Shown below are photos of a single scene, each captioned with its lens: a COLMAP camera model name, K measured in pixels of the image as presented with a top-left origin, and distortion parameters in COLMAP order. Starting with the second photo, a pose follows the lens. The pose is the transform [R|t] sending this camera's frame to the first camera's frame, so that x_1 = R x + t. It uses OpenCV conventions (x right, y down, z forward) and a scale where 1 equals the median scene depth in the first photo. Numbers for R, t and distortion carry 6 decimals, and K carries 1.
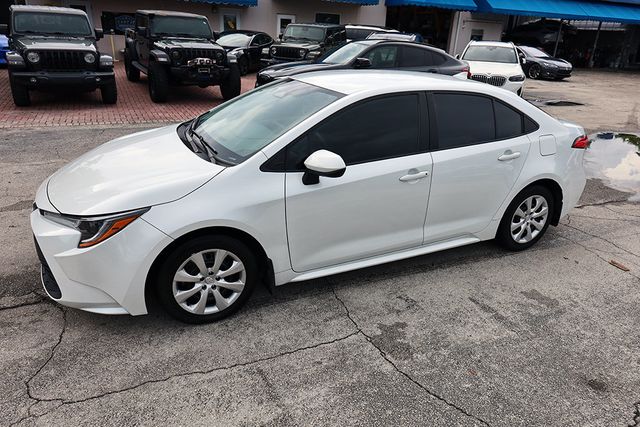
lens RADIAL K [[449.6, 0, 322.9], [0, 449.6, 212.0], [0, 0, 1]] dist [-0.001004, 0.002877]
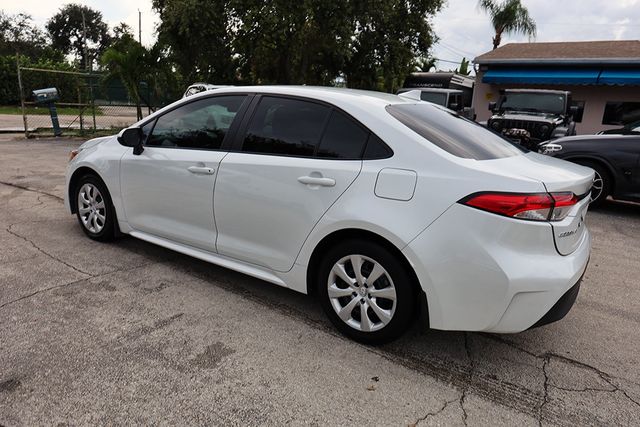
lens RADIAL K [[449.6, 0, 325.4], [0, 449.6, 215.2], [0, 0, 1]] dist [-0.001004, 0.002877]
pose [[0.494371, 0.192808, -0.847598, 1.197891], [-0.359403, 0.933179, 0.002650, -0.089187], [0.791471, 0.303319, 0.530633, 0.726410]]
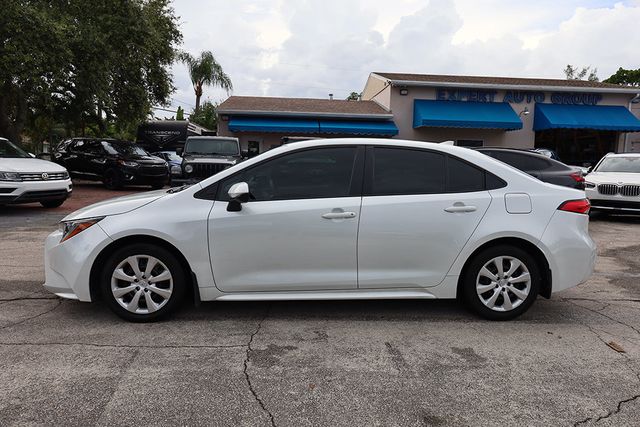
lens RADIAL K [[449.6, 0, 323.5], [0, 449.6, 215.4], [0, 0, 1]] dist [-0.001004, 0.002877]
pose [[0.928542, 0.018937, -0.370744, 0.568634], [-0.120873, 0.959699, -0.253710, 0.197308], [0.350998, 0.280393, 0.893409, 0.030860]]
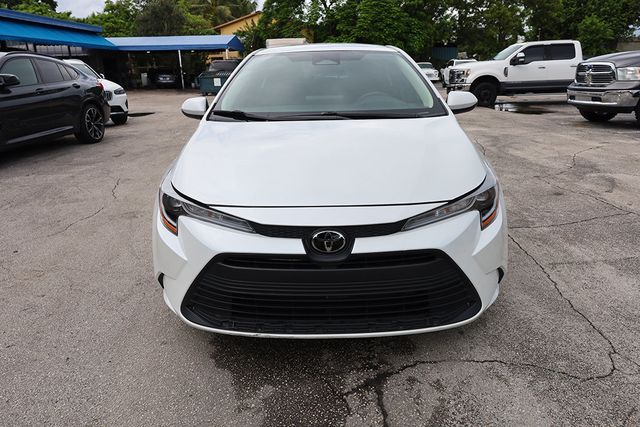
lens RADIAL K [[449.6, 0, 314.9], [0, 449.6, 215.2], [0, 0, 1]] dist [-0.001004, 0.002877]
pose [[0.457467, -0.329021, 0.826117, -1.074519], [0.374867, 0.913798, 0.156358, -0.147393], [-0.806349, 0.238156, 0.541371, 0.653130]]
